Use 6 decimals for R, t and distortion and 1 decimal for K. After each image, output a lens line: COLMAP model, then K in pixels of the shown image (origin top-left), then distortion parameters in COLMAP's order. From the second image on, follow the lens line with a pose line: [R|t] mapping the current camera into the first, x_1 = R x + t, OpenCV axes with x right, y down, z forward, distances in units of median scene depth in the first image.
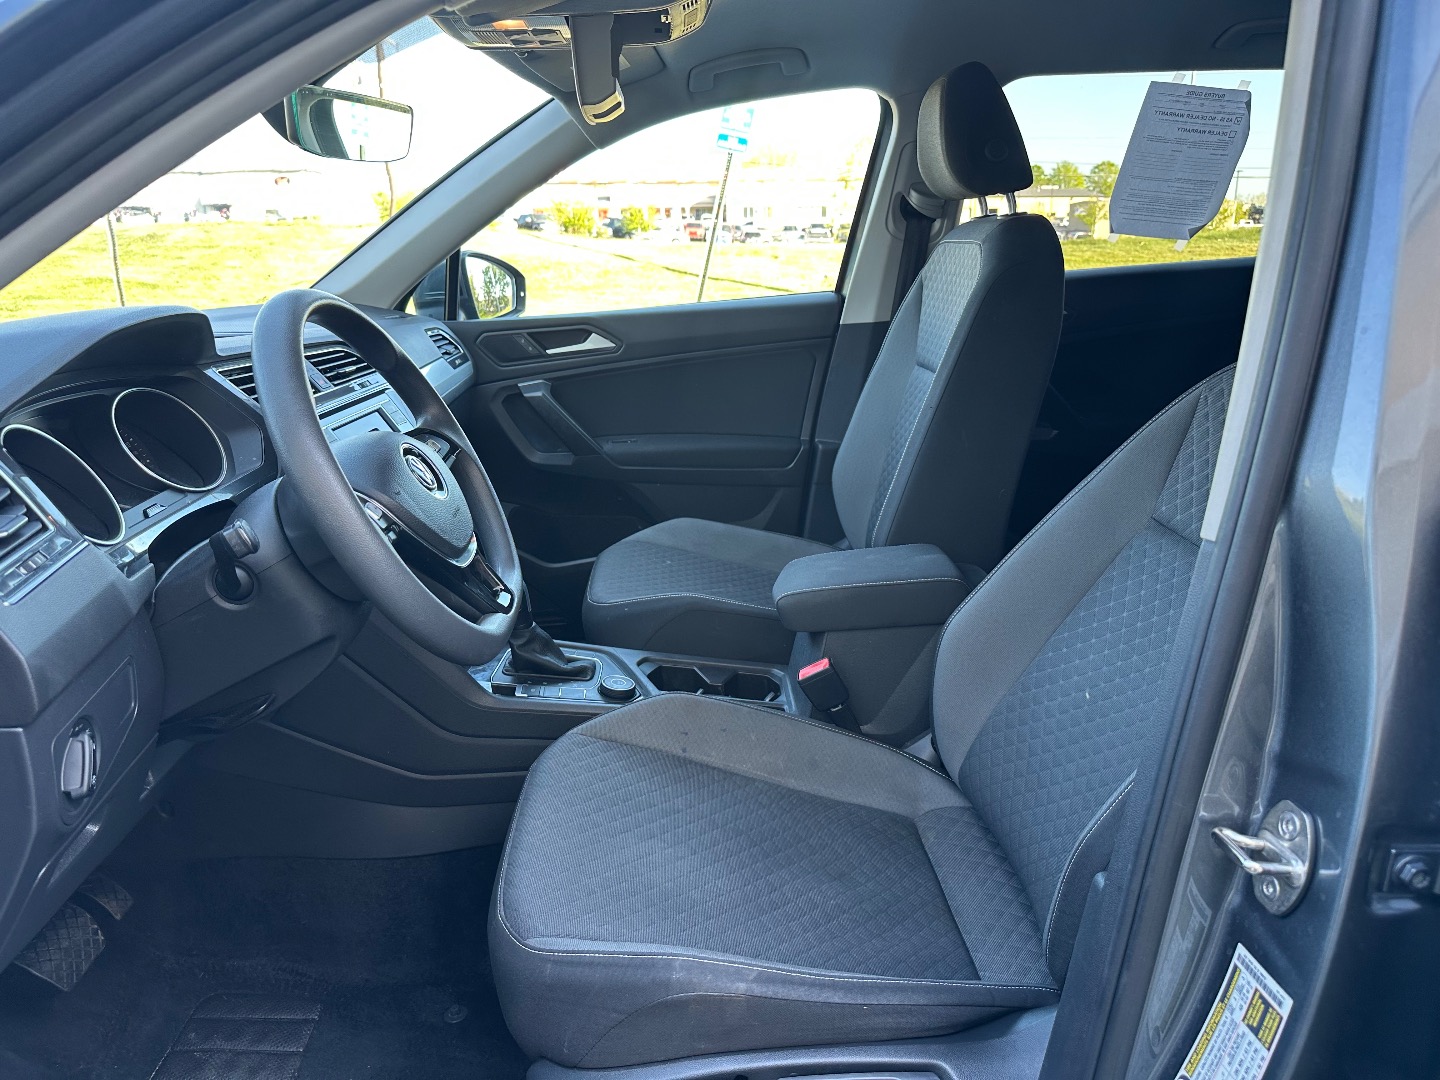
lens RADIAL K [[1022.6, 0, 718.4], [0, 1022.6, 526.6], [0, 0, 1]] dist [0.064560, -0.102675]
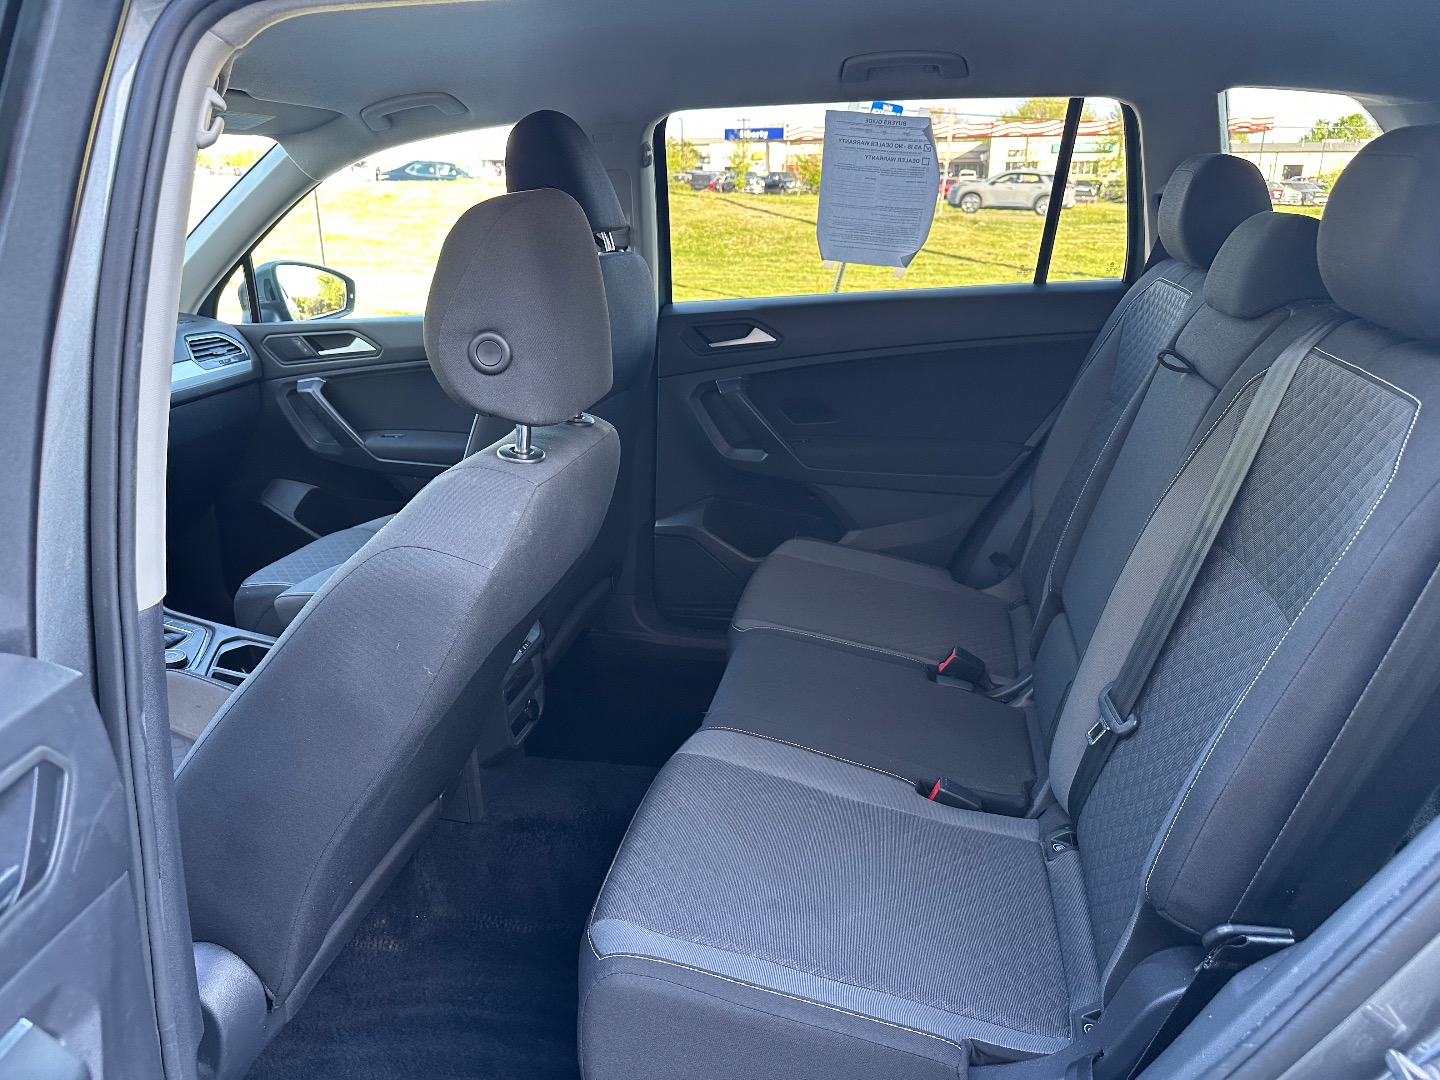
lens RADIAL K [[1022.6, 0, 718.4], [0, 1022.6, 526.6], [0, 0, 1]] dist [0.064560, -0.102675]
pose [[0.967802, 0.082505, -0.237806, 0.536884], [-0.072934, 0.996143, 0.048785, -0.068363], [0.240914, -0.029870, 0.970087, 0.006498]]
